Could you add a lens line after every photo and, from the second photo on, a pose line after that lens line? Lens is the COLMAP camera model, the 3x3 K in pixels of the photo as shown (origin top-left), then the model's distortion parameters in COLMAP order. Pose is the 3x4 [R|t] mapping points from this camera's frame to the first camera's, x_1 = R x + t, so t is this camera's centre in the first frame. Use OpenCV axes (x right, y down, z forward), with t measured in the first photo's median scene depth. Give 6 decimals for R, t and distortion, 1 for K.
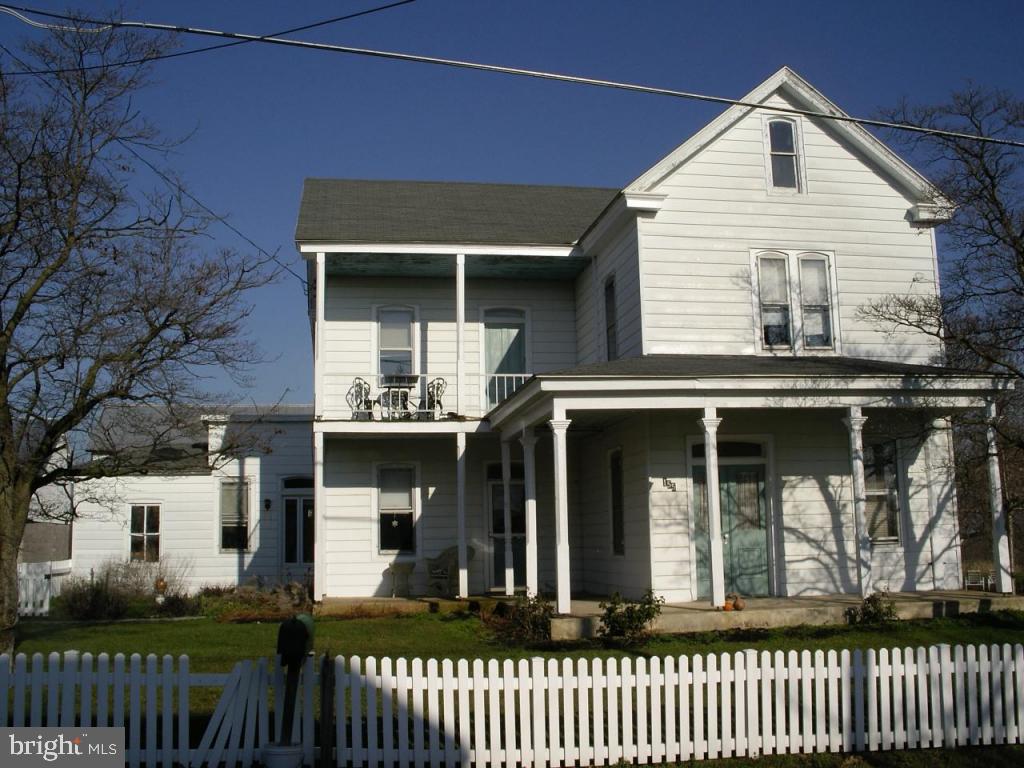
lens RADIAL K [[1113.6, 0, 514.3], [0, 1113.6, 377.3], [0, 0, 1]] dist [-0.143261, 0.000000]
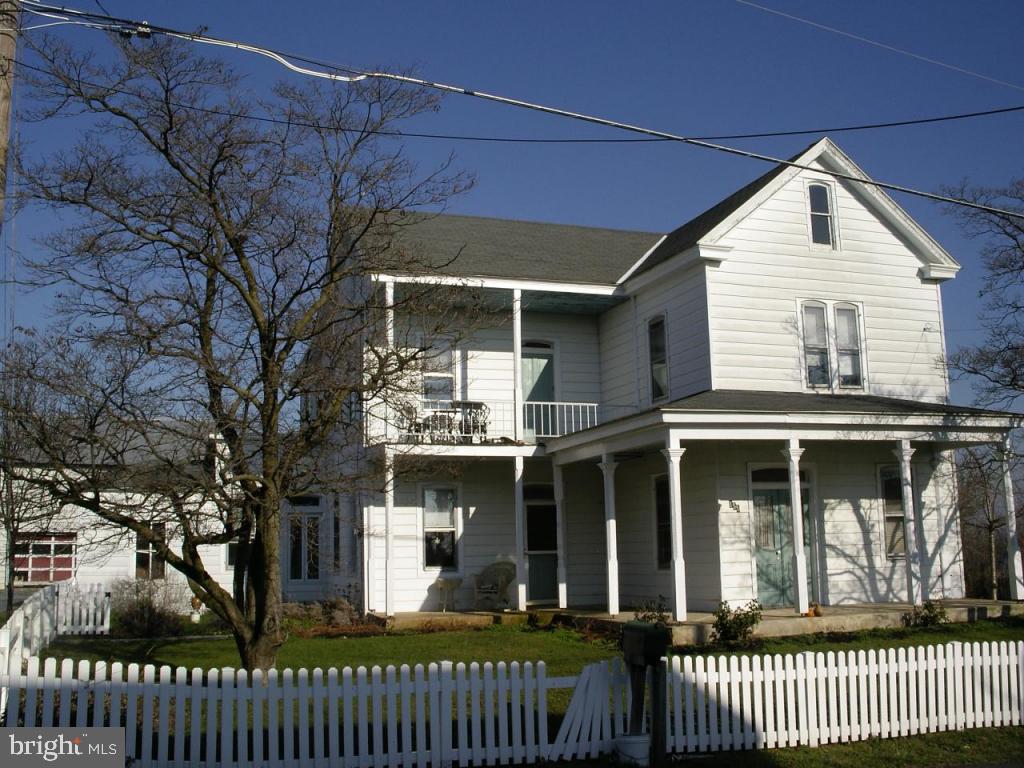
lens RADIAL K [[1113.6, 0, 508.4], [0, 1113.6, 381.3], [0, 0, 1]] dist [-0.143261, 0.000000]
pose [[0.984959, 0.026557, 0.170735, -0.268592], [-0.024590, 0.999605, -0.013629, -0.008372], [-0.171030, 0.009225, 0.985223, -0.058998]]
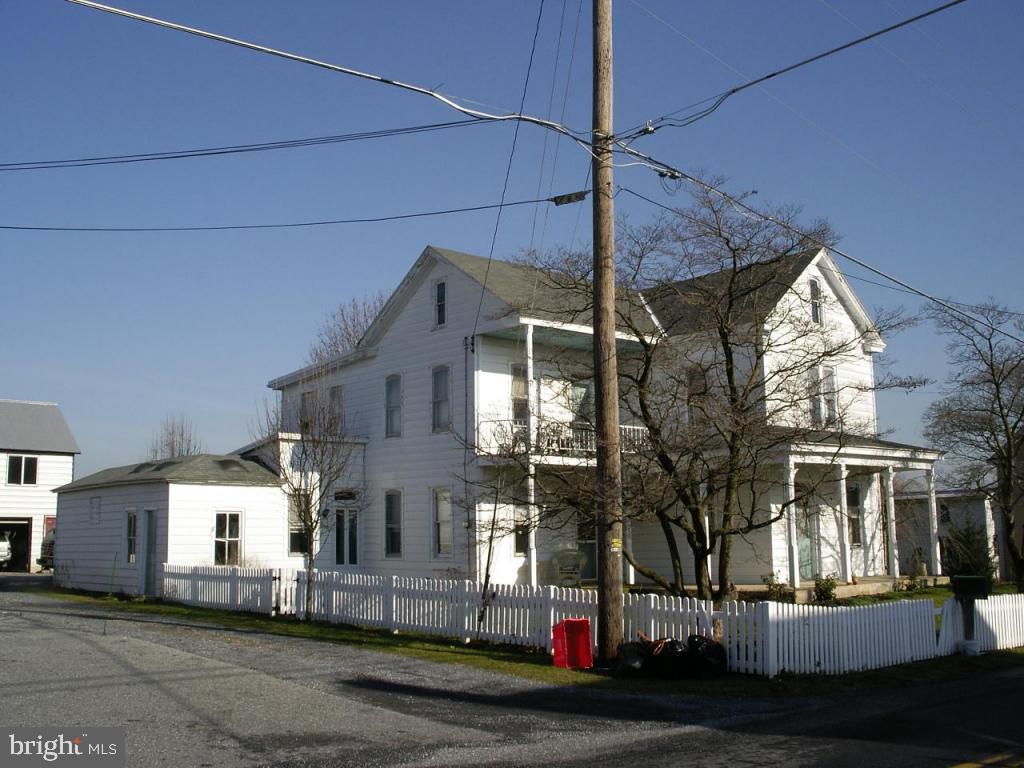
lens RADIAL K [[1113.6, 0, 512.7], [0, 1113.6, 379.7], [0, 0, 1]] dist [-0.143261, 0.000000]
pose [[0.834694, 0.086056, 0.543949, -1.005940], [-0.082770, 0.996099, -0.030579, -0.006707], [-0.544459, -0.019499, 0.838561, -0.100800]]
